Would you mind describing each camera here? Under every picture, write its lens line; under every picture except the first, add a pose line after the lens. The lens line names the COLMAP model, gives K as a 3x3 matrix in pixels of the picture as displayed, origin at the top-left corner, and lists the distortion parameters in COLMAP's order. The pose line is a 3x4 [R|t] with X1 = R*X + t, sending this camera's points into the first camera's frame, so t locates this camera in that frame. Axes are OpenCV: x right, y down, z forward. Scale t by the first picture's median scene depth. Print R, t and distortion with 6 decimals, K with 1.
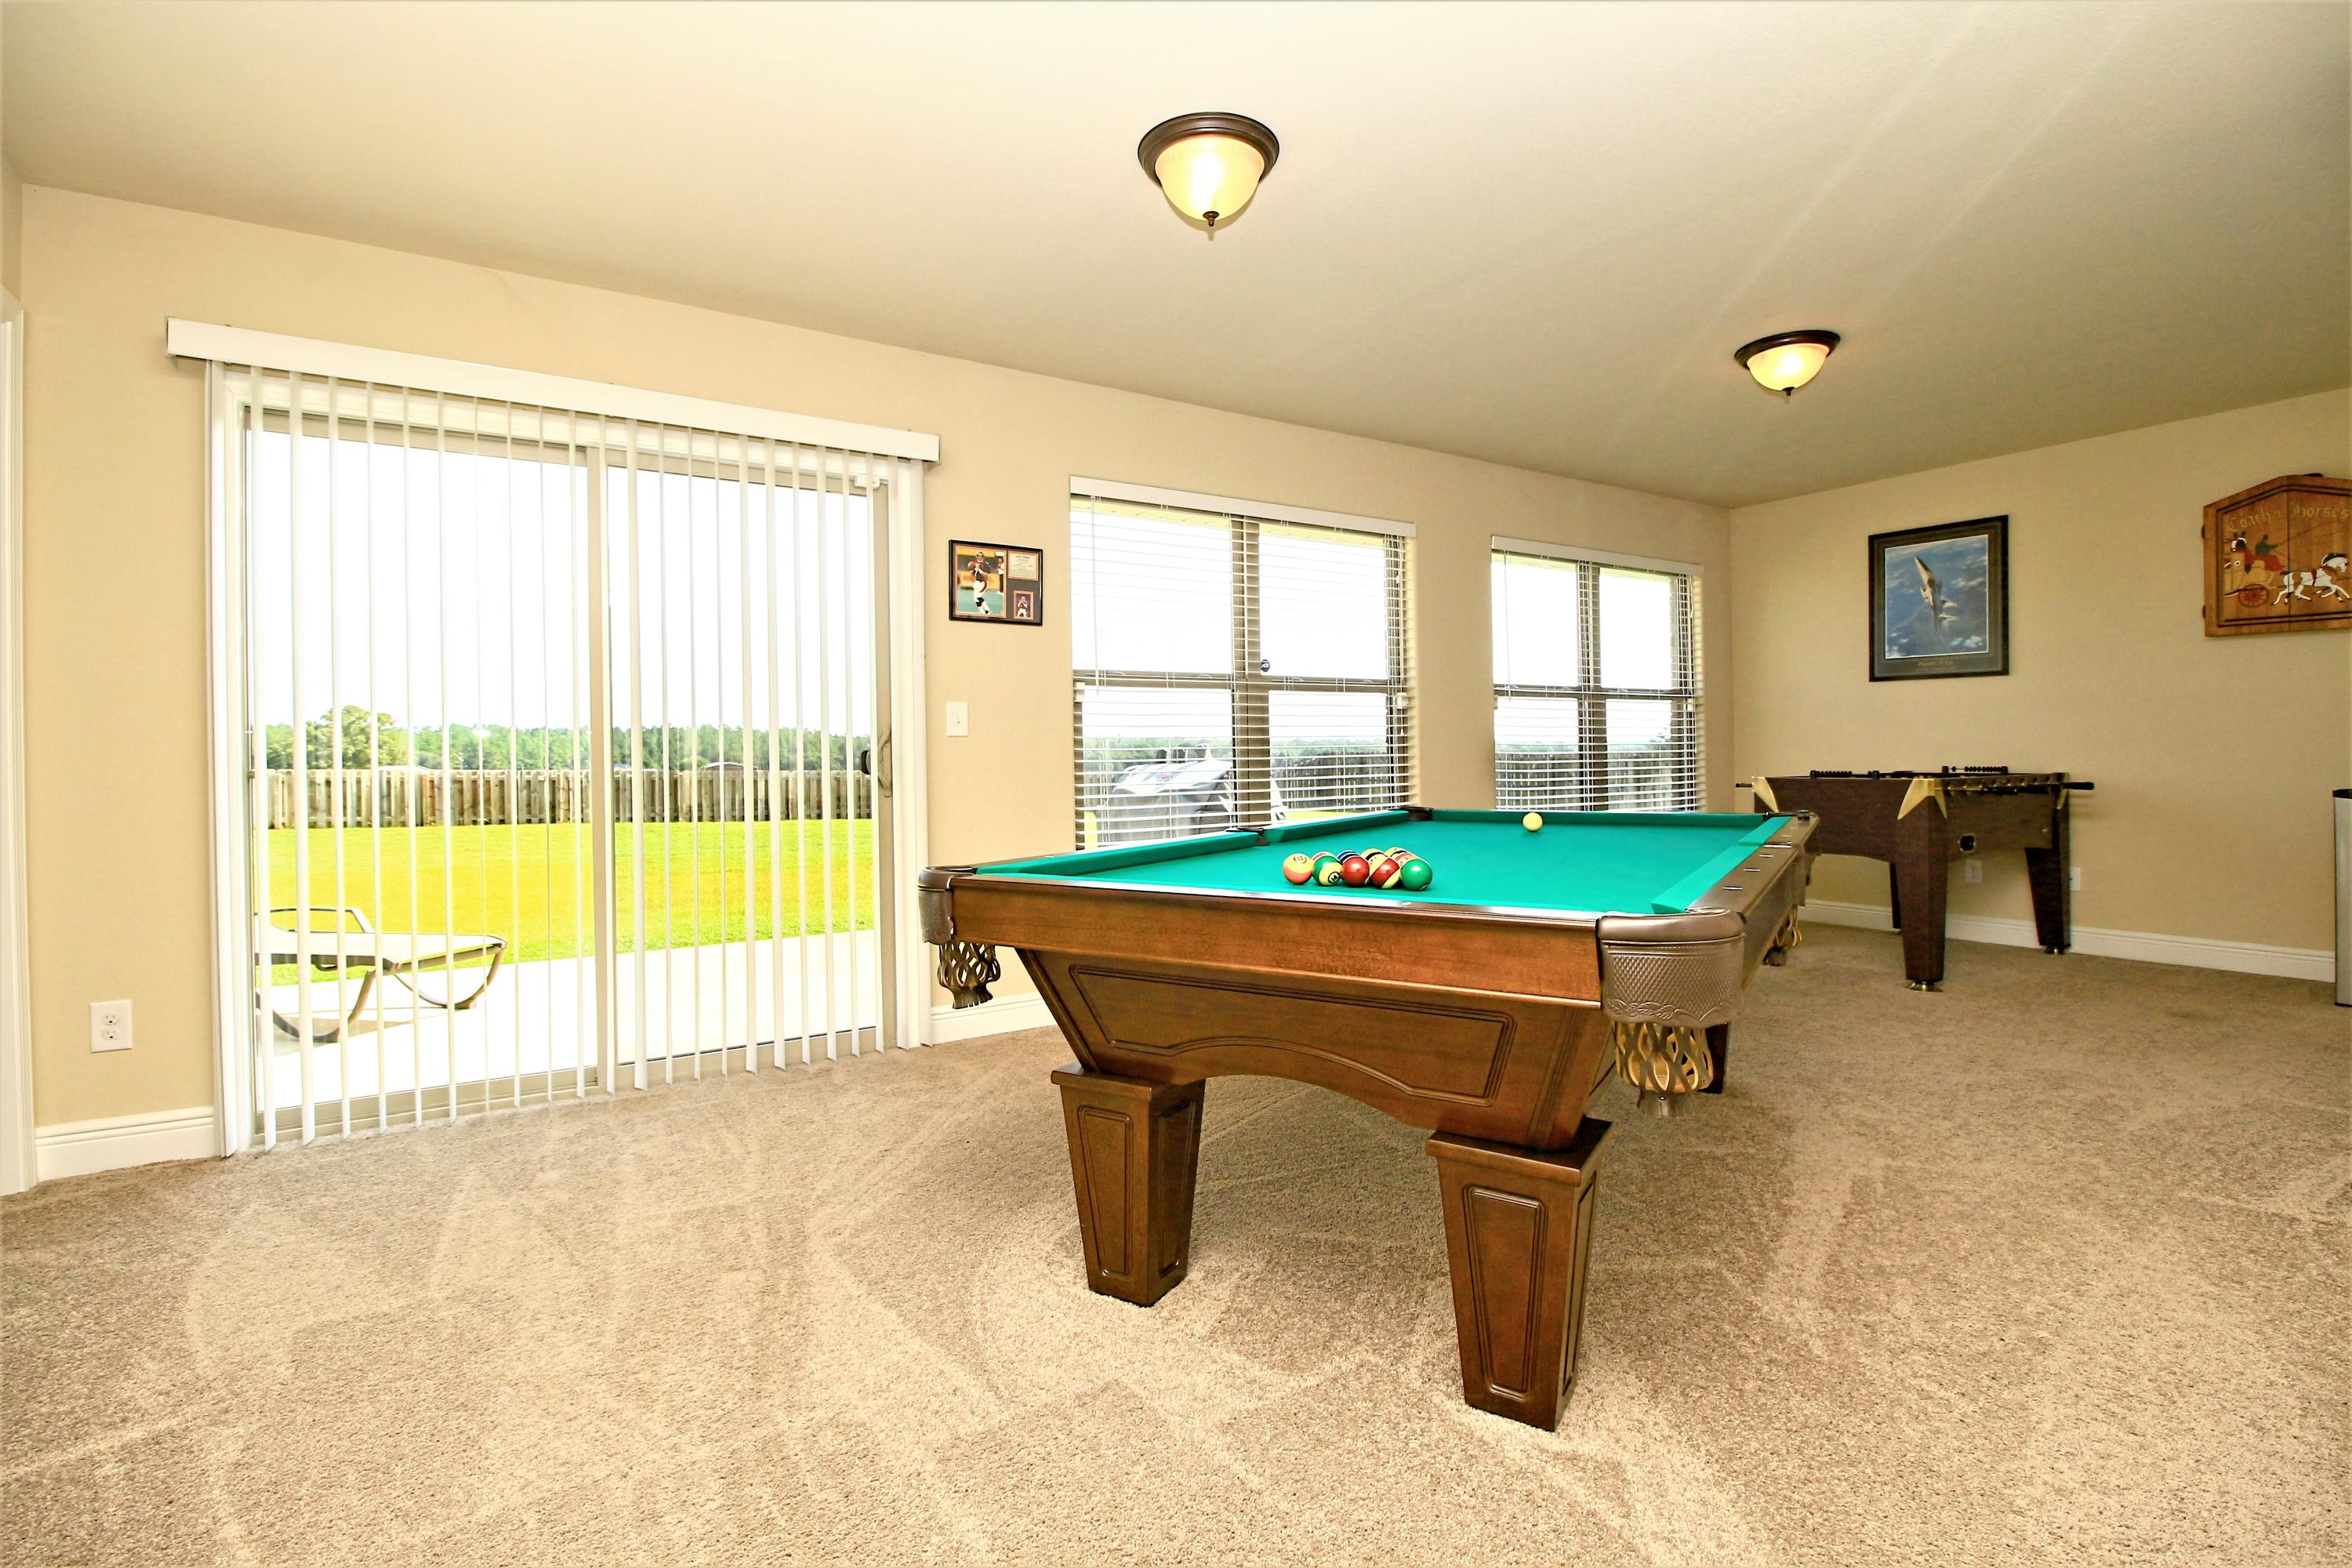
lens RADIAL K [[1112.1, 0, 1176.0], [0, 1112.1, 784.0], [0, 0, 1]] dist [-0.002701, -0.000806]
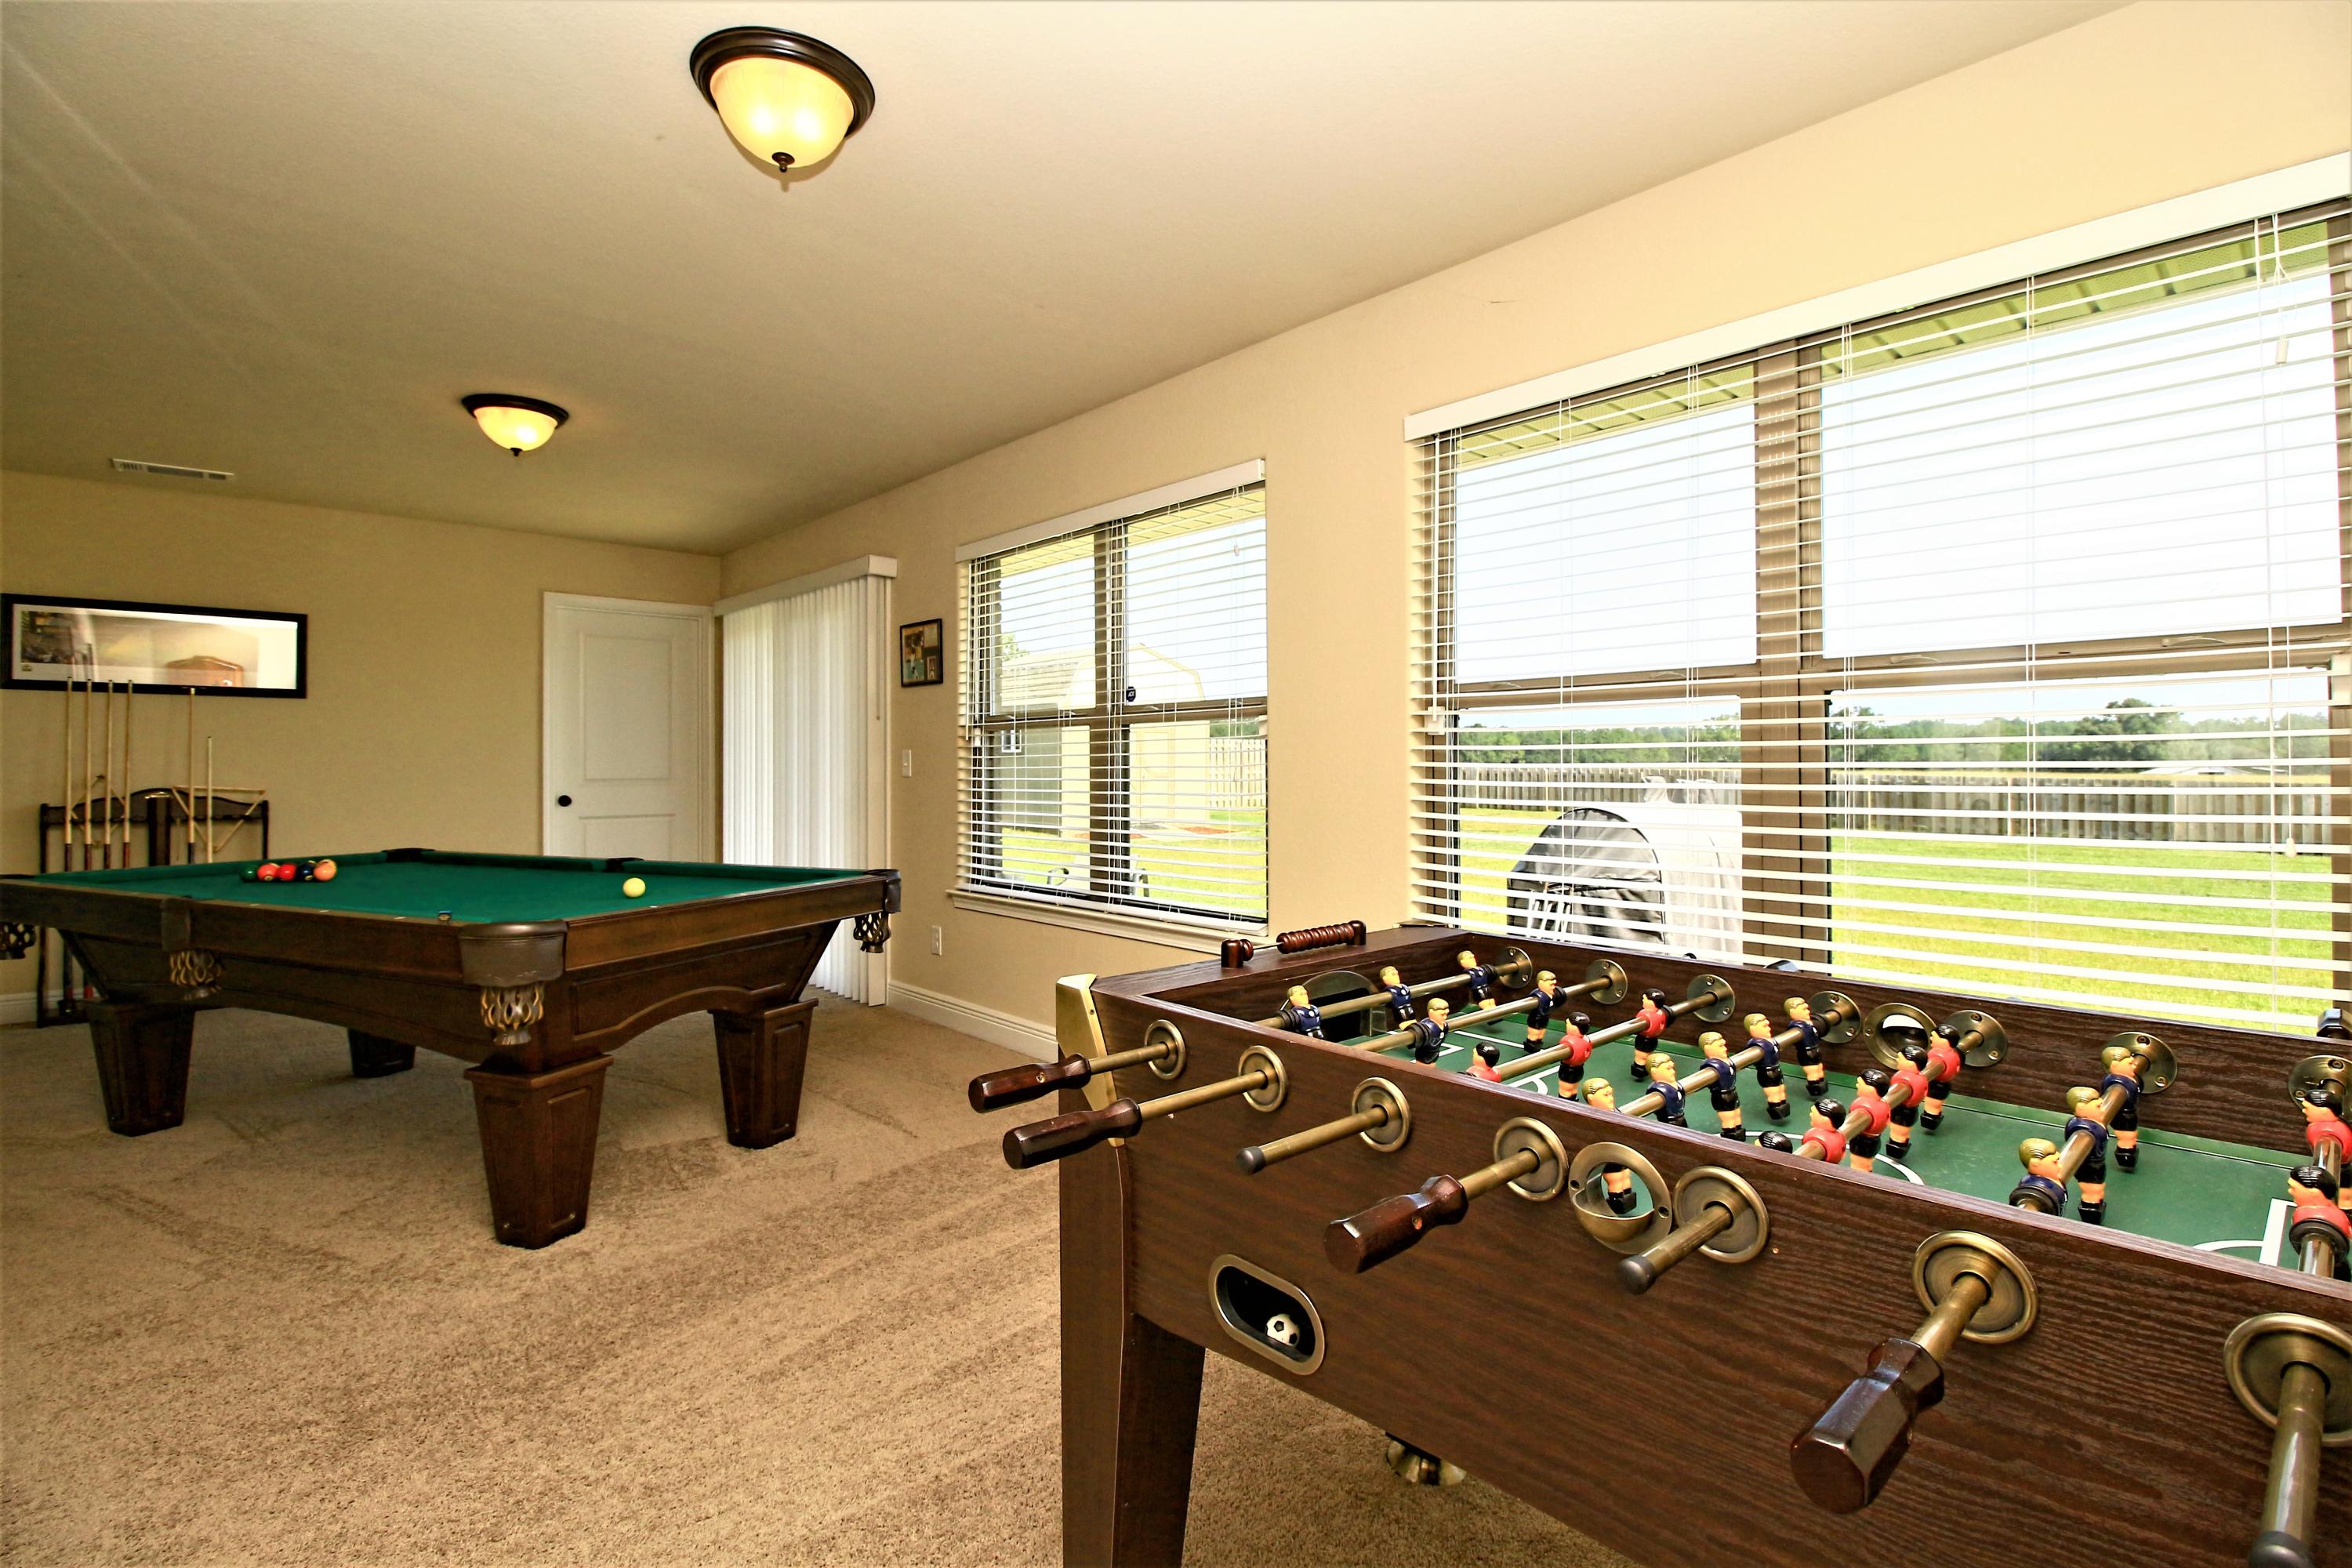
lens RADIAL K [[1112.1, 0, 1176.0], [0, 1112.1, 784.0], [0, 0, 1]] dist [-0.002701, -0.000806]
pose [[0.180494, 0.022512, -0.983318, 0.947341], [-0.021934, 0.999582, 0.018858, -0.056045], [0.983332, 0.018164, 0.180912, 0.908823]]
